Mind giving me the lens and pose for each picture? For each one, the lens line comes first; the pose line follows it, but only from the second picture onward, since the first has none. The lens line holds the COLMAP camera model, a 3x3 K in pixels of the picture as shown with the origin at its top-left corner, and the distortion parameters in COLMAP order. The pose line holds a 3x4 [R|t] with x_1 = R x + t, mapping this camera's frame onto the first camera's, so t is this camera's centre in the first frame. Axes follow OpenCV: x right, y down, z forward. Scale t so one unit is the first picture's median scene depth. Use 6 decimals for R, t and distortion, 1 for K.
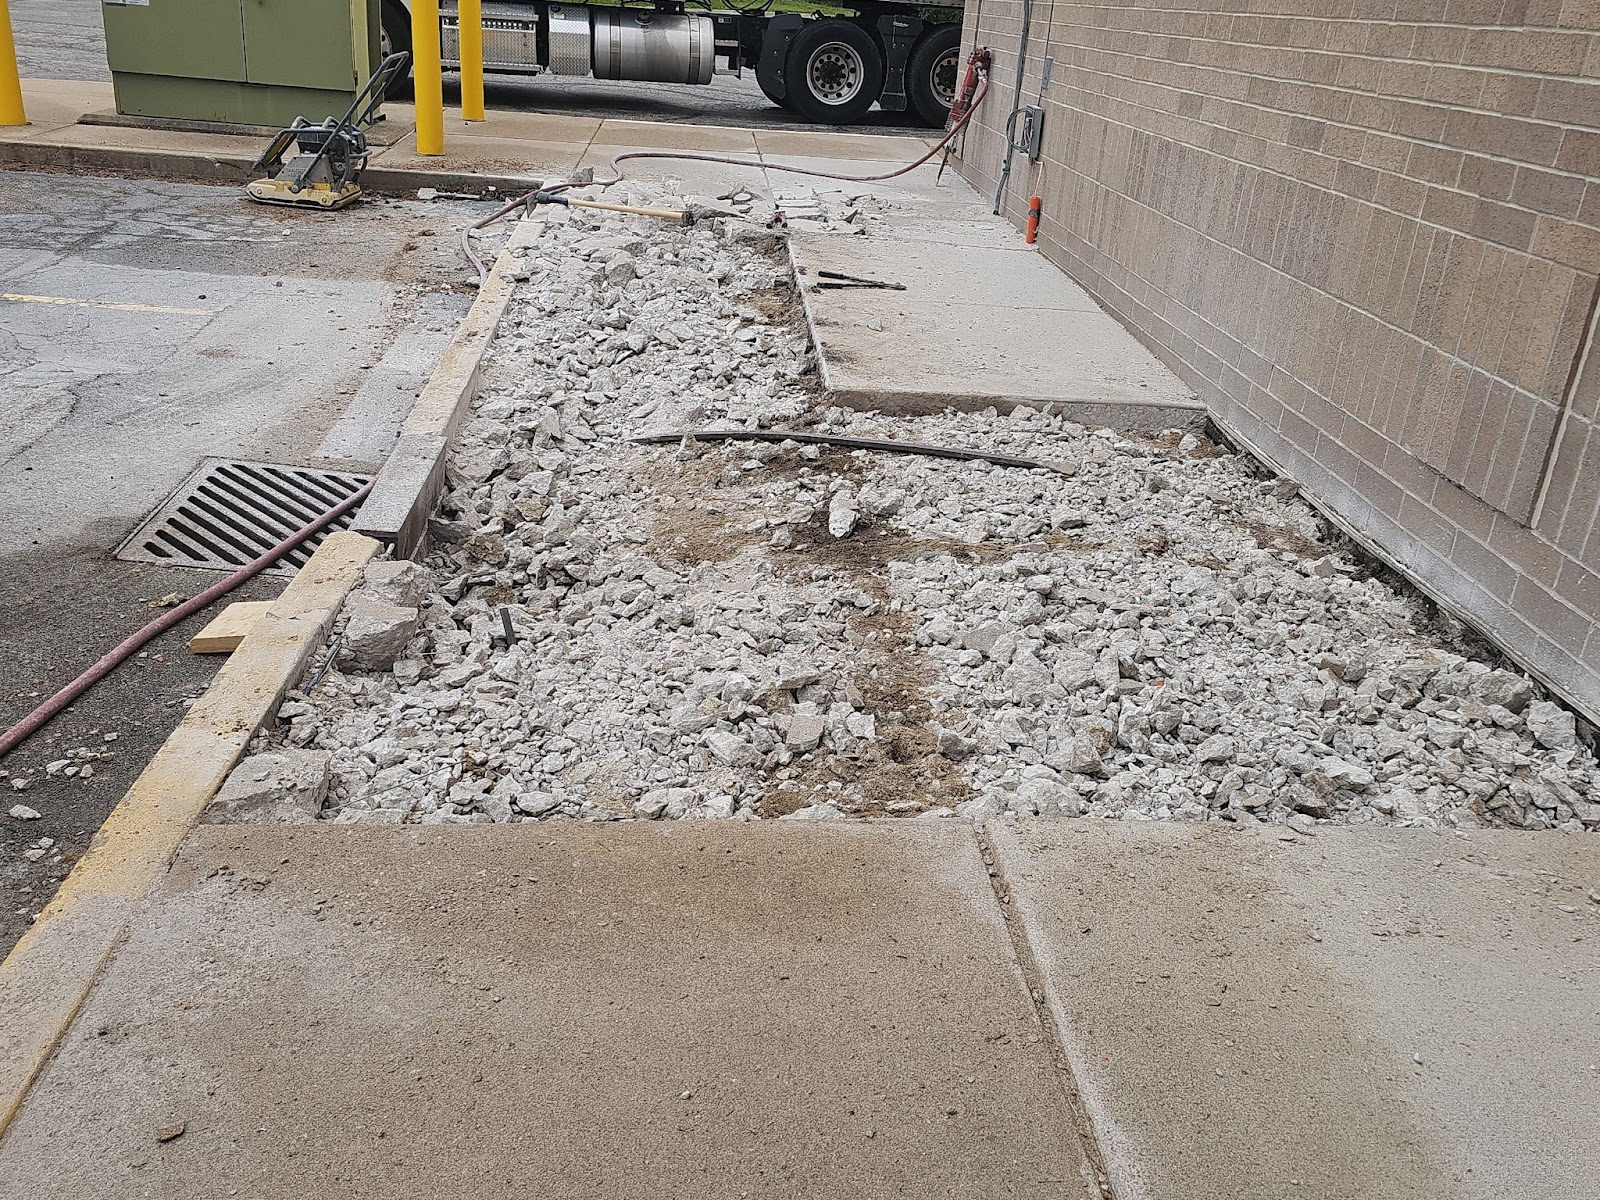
lens RADIAL K [[1374.7, 0, 798.2], [0, 1374.7, 607.7], [0, 0, 1]] dist [0.026045, -0.010740]
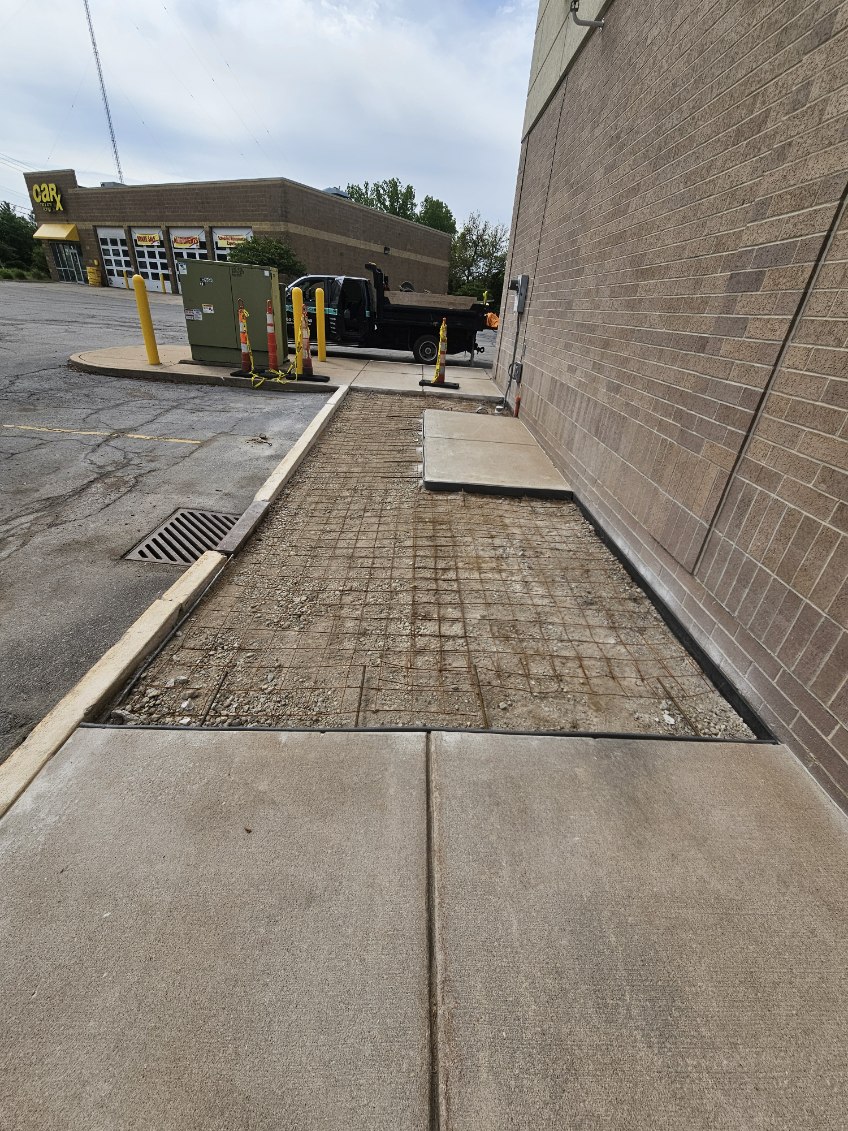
lens RADIAL K [[460.3, 0, 429.3], [0, 460.3, 554.0], [0, 0, 1]] dist [-0.001978, 0.002889]
pose [[0.998844, 0.028208, -0.038912, 0.080767], [-0.025436, 0.997223, 0.069999, -0.097396], [0.040779, -0.068929, 0.996788, 0.150178]]
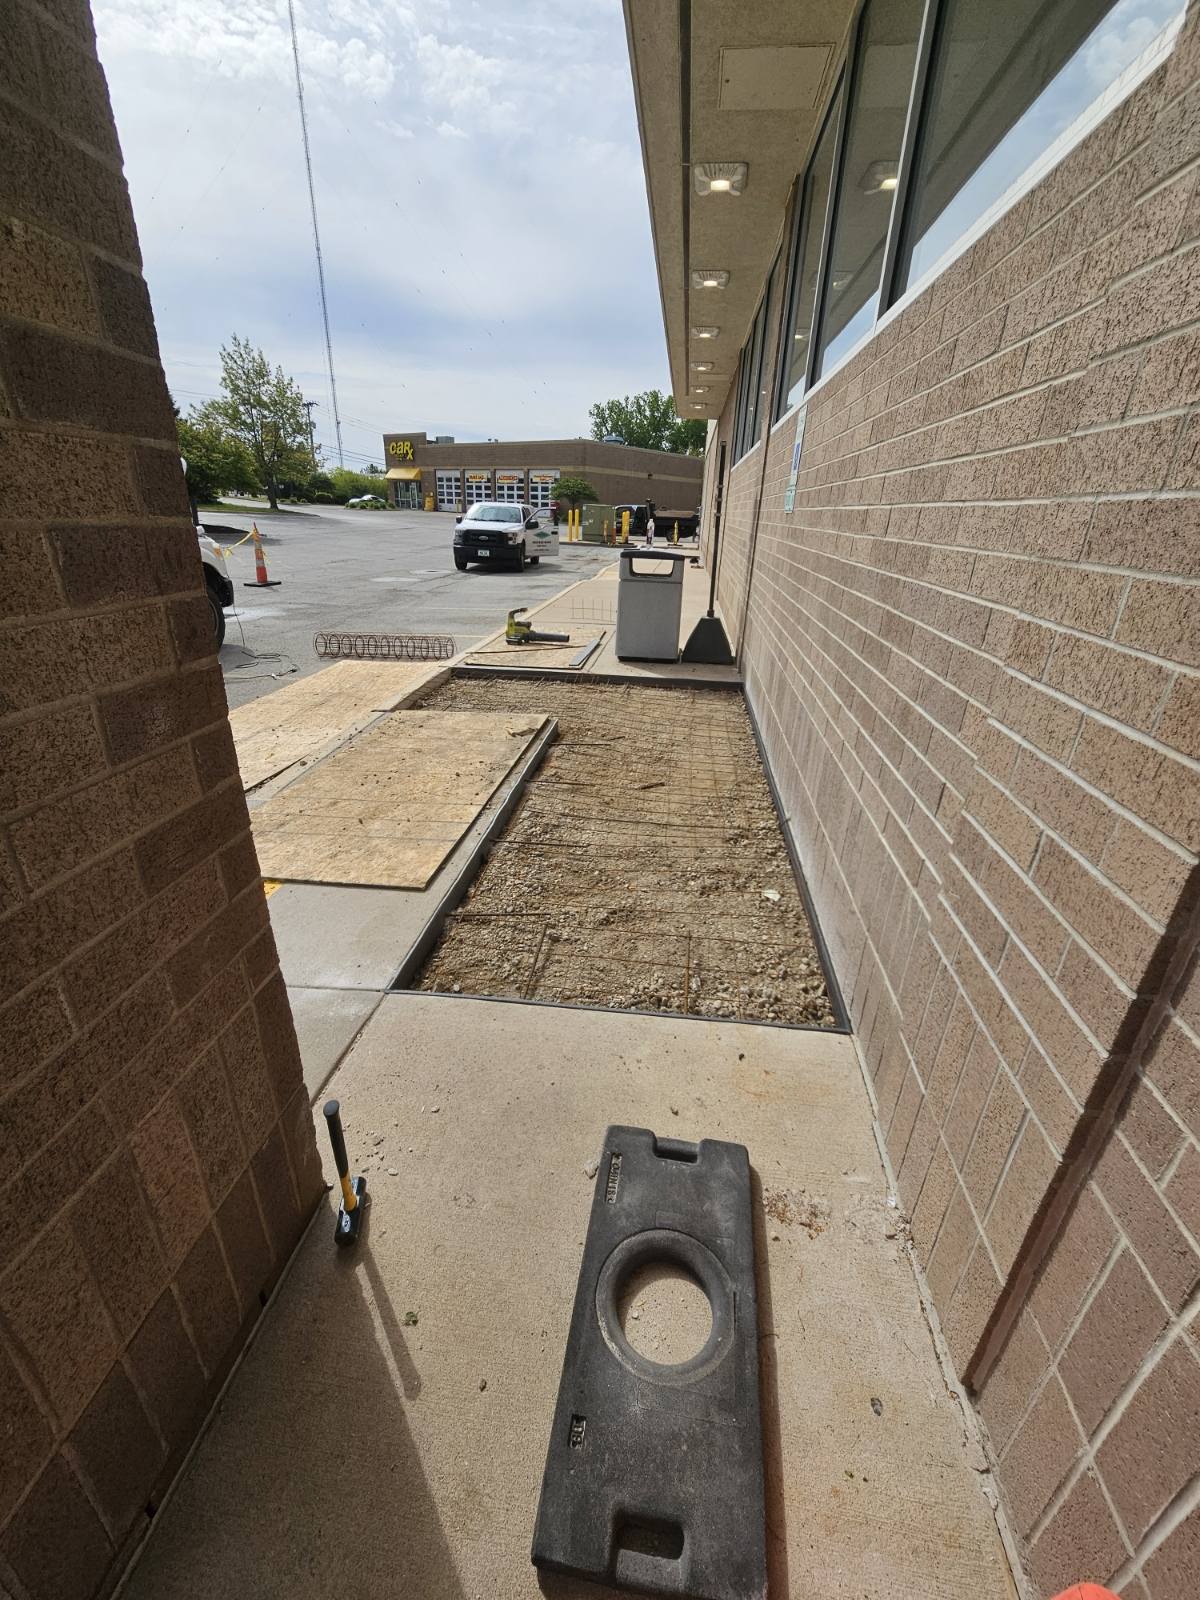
lens RADIAL K [[651.2, 0, 617.7], [0, 651.2, 778.9], [0, 0, 1]] dist [-0.001978, 0.002889]
pose [[0.986380, 0.031157, -0.161506, 0.734760], [-0.037066, 0.998744, -0.033705, 2.545137], [0.160253, 0.039233, 0.986296, -5.800488]]
